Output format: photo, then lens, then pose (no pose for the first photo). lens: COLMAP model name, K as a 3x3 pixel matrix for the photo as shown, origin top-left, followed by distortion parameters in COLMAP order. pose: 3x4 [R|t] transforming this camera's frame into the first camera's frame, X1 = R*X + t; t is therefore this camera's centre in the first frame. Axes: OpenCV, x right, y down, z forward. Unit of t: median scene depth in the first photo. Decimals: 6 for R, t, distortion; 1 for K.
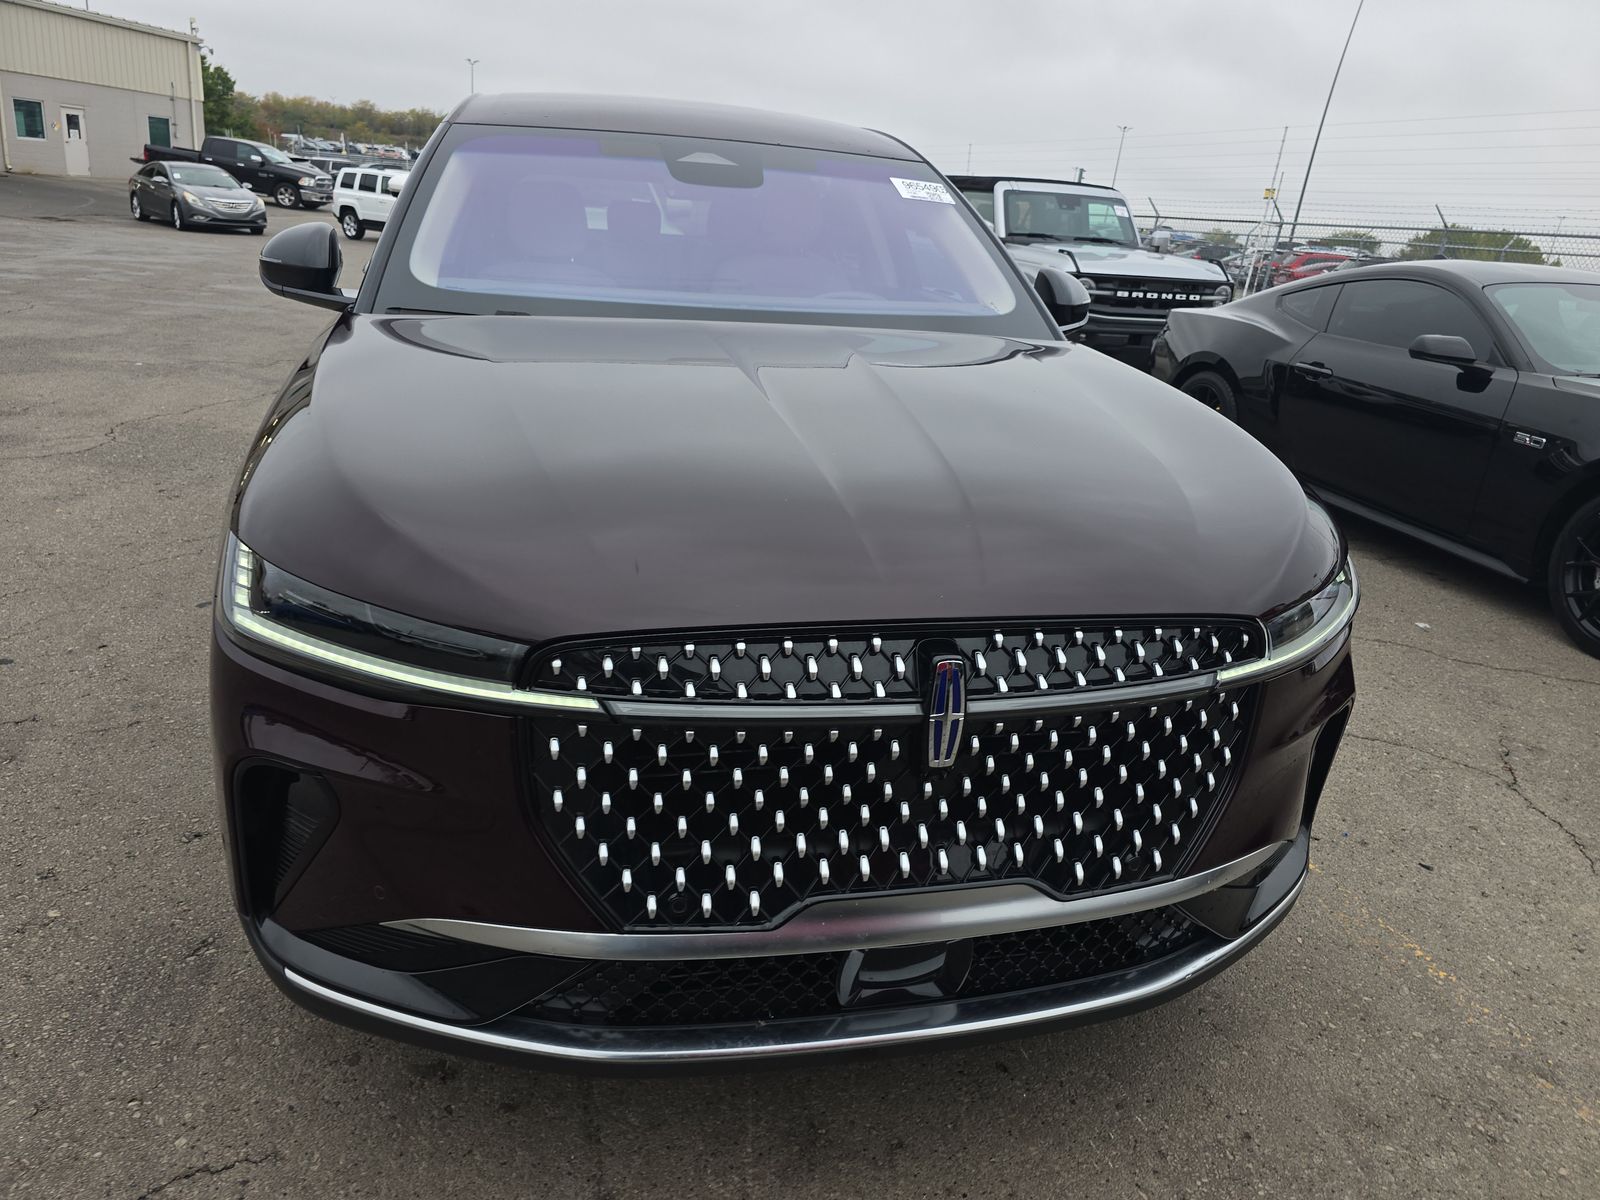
lens RADIAL K [[1046.6, 0, 807.2], [0, 1046.6, 595.6], [0, 0, 1]] dist [0.050593, -0.045711]
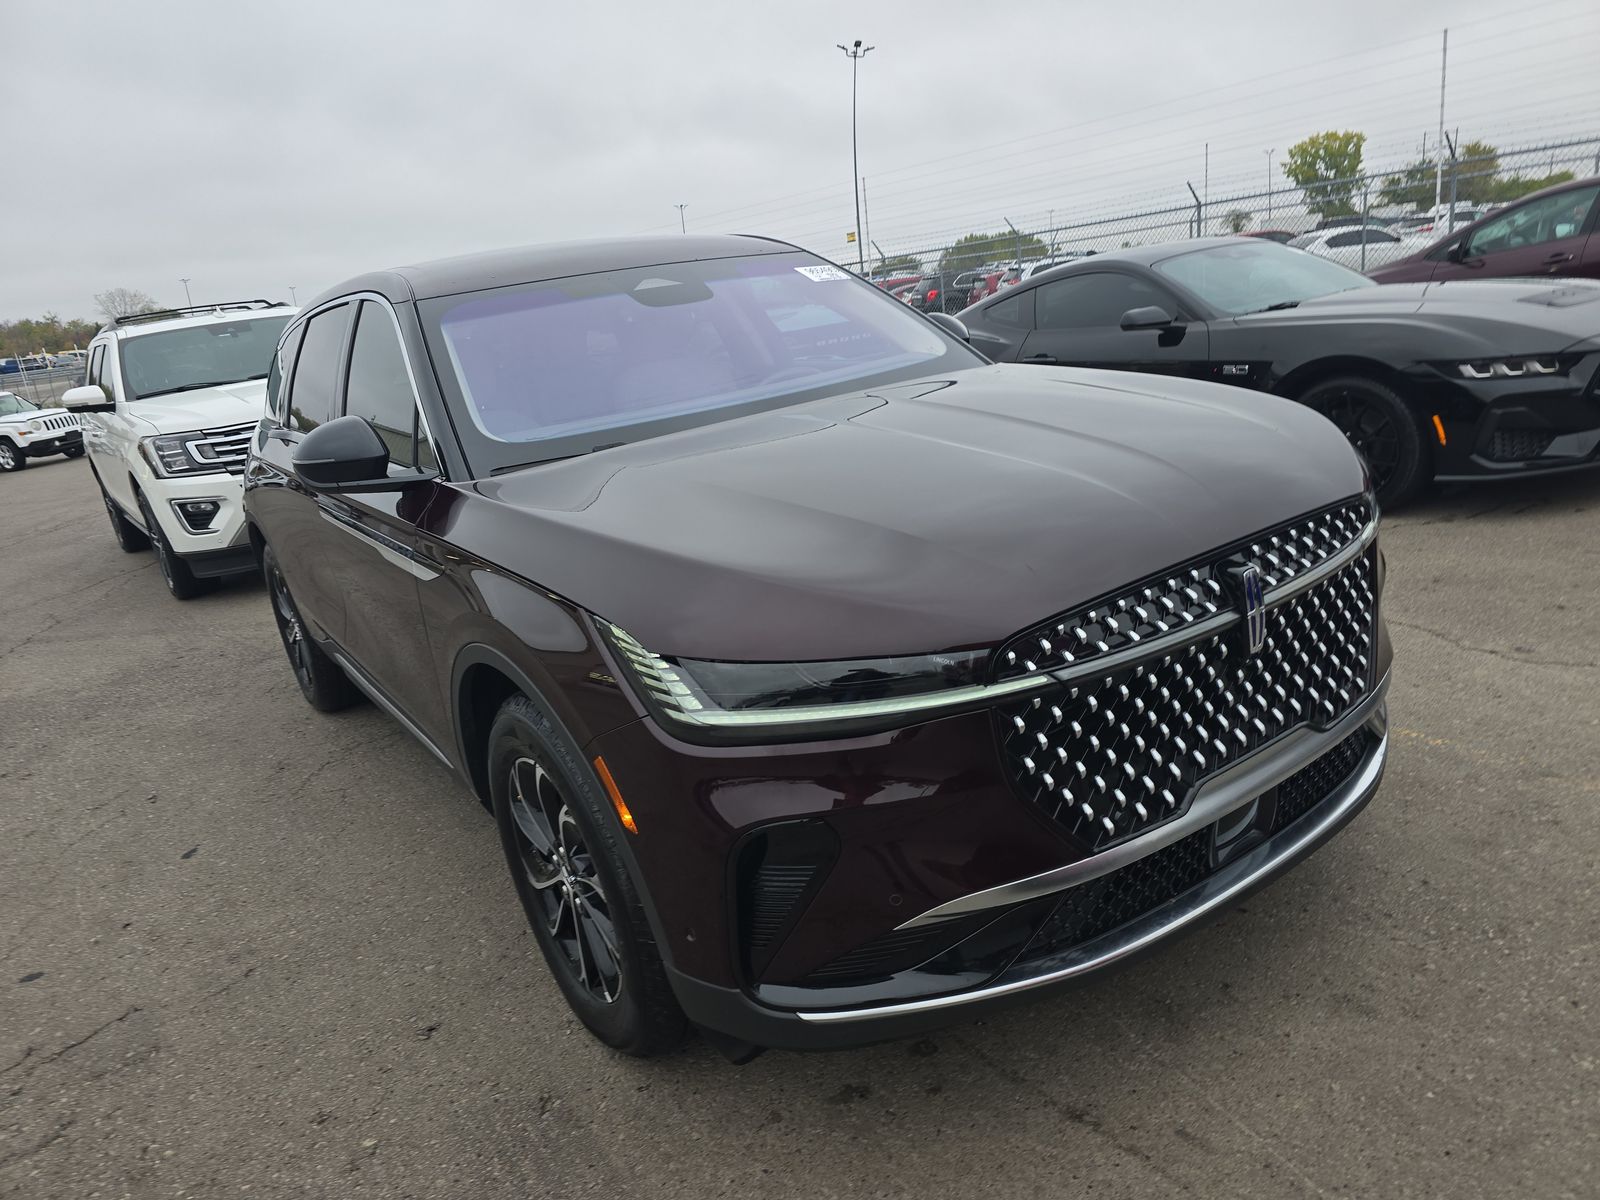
lens RADIAL K [[1046.6, 0, 789.3], [0, 1046.6, 598.2], [0, 0, 1]] dist [0.050593, -0.045711]
pose [[0.915321, -0.287005, 0.282517, -0.692030], [0.307282, 0.951168, -0.029277, -0.039231], [-0.260318, 0.113610, 0.958816, -0.124527]]
